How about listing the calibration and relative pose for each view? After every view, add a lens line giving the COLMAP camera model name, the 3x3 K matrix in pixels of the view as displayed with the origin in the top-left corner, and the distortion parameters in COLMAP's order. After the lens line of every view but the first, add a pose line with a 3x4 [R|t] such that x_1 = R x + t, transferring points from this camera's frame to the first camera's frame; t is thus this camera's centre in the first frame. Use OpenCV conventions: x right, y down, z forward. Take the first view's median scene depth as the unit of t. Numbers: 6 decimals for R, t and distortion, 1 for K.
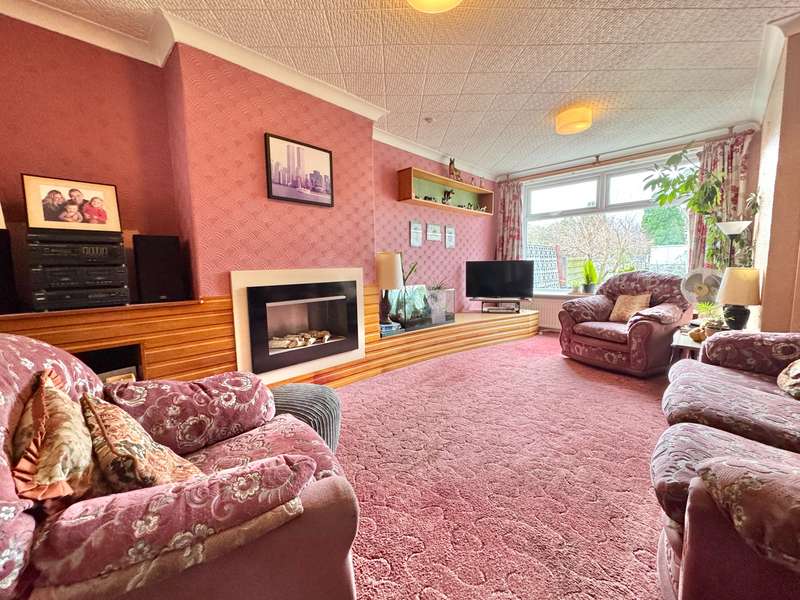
lens RADIAL K [[330.5, 0, 400.0], [0, 330.5, 300.0], [0, 0, 1]] dist [0.000744, 0.000070]
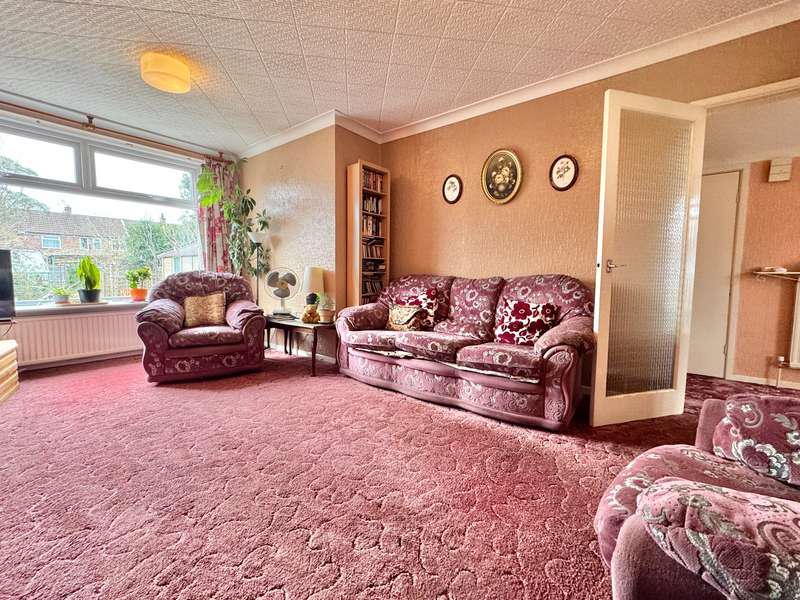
lens RADIAL K [[338.6, 0, 400.0], [0, 338.6, 300.0], [0, 0, 1]] dist [-0.001875, -0.000190]
pose [[-0.097705, -0.061198, 0.993332, -0.306960], [0.097200, 0.992749, 0.070723, -0.016105], [-0.990457, 0.103461, -0.091048, 0.517056]]
